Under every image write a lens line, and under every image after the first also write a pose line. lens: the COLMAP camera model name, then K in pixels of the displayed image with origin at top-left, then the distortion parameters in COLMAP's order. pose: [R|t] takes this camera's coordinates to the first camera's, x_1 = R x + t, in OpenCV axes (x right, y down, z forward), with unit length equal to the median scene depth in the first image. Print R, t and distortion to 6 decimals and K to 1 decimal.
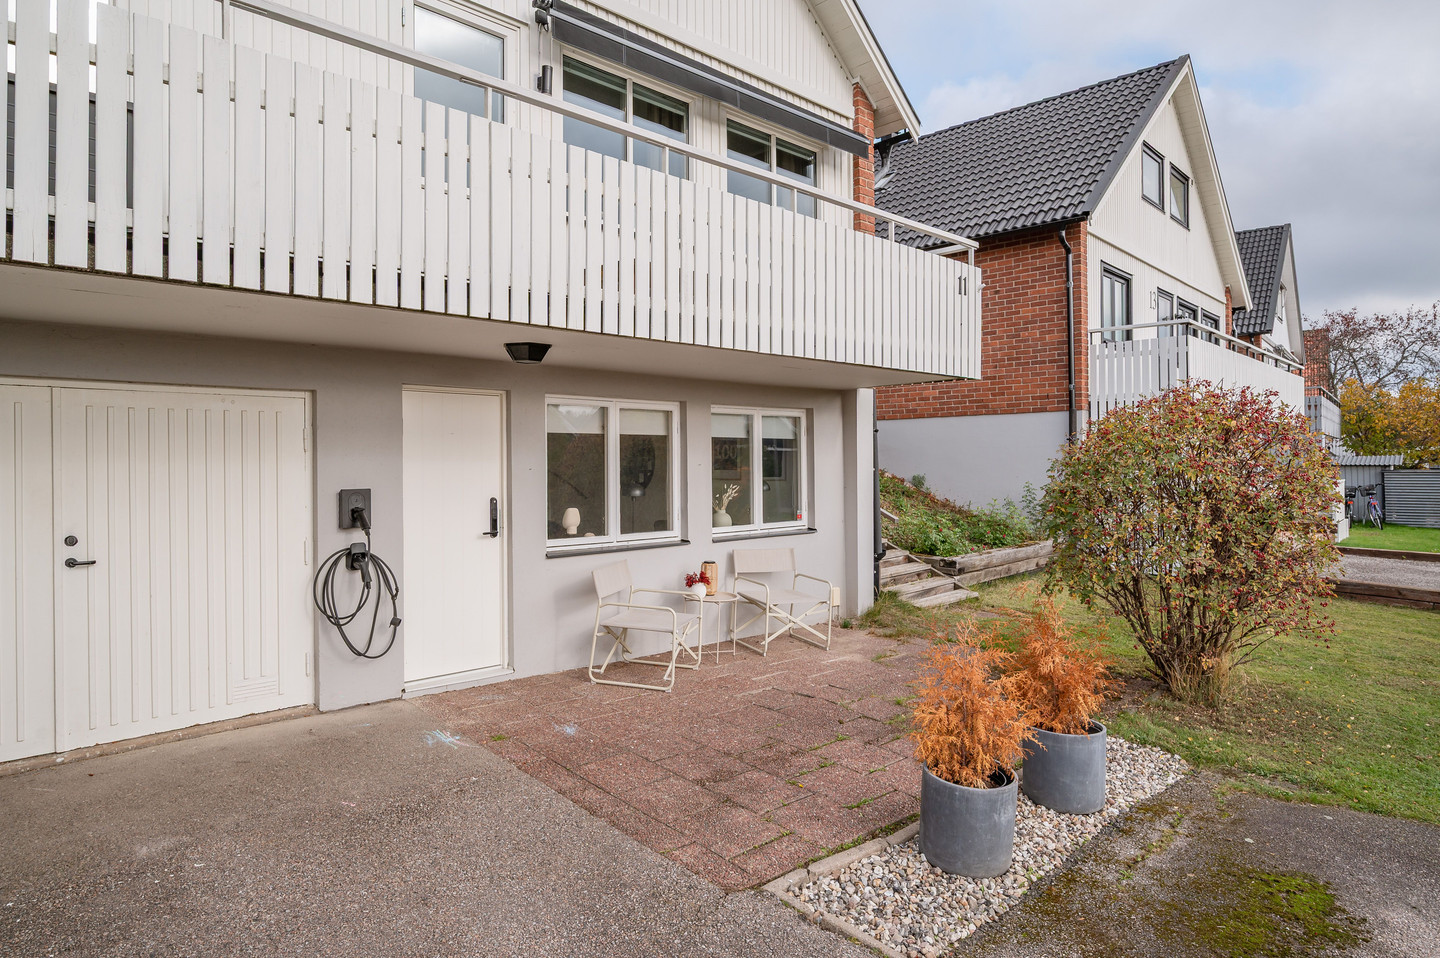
lens RADIAL K [[794.7, 0, 722.5], [0, 794.7, 457.3], [0, 0, 1]] dist [-0.002633, -0.000654]
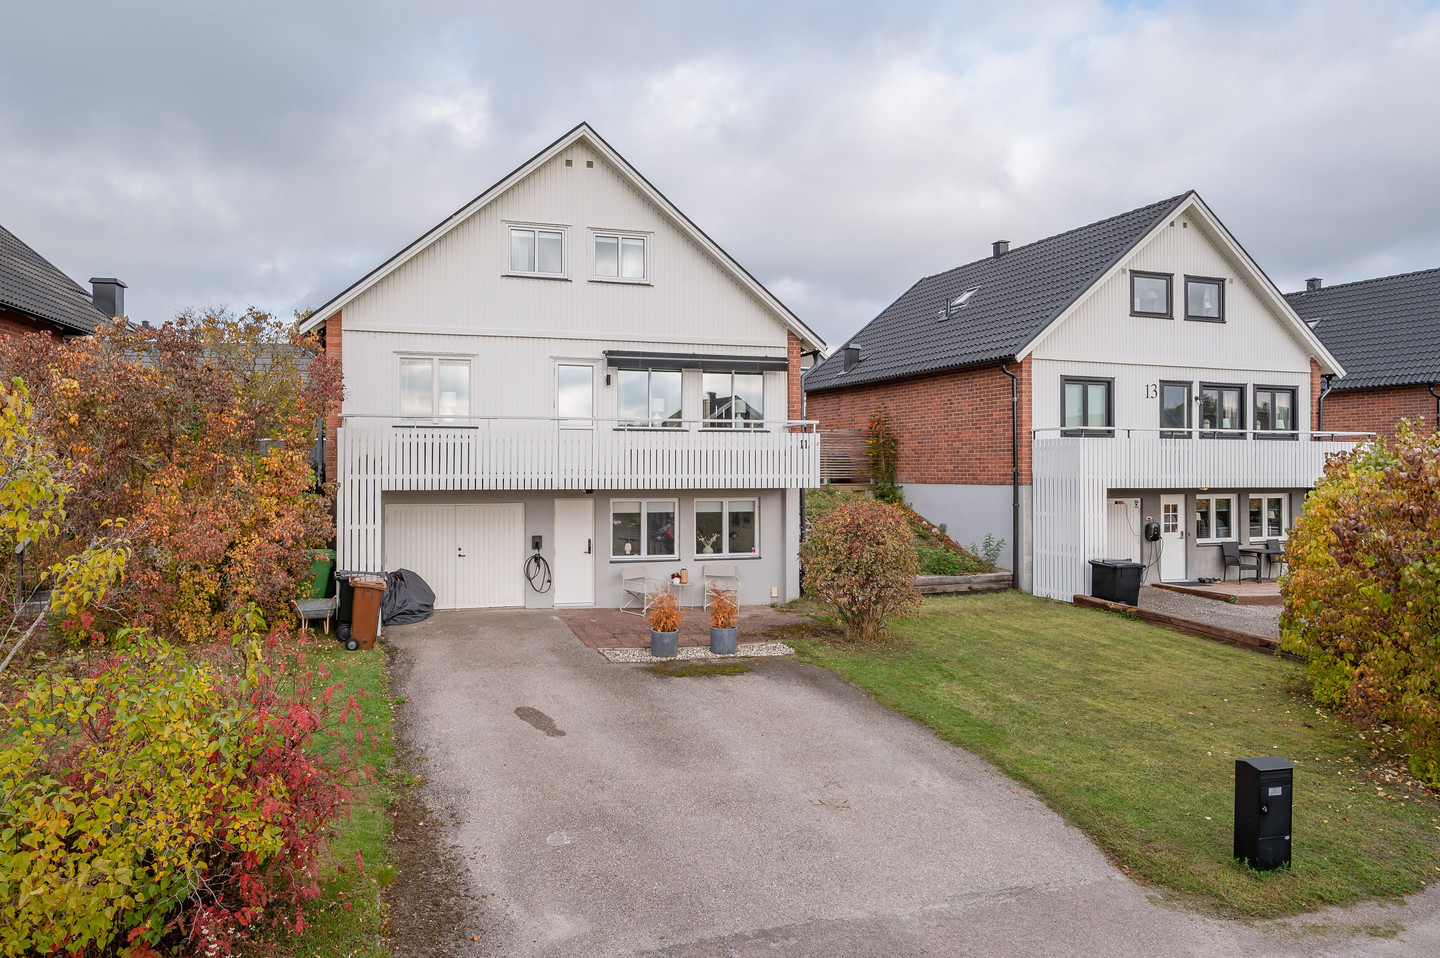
lens RADIAL K [[866.4, 0, 720.0], [0, 866.4, 479.0], [0, 0, 1]] dist [-0.001836, -0.001189]
pose [[0.911293, 0.016307, -0.411435, 1.061859], [-0.009244, 0.999774, 0.019151, -0.170797], [0.411654, -0.013649, 0.911238, -1.190397]]
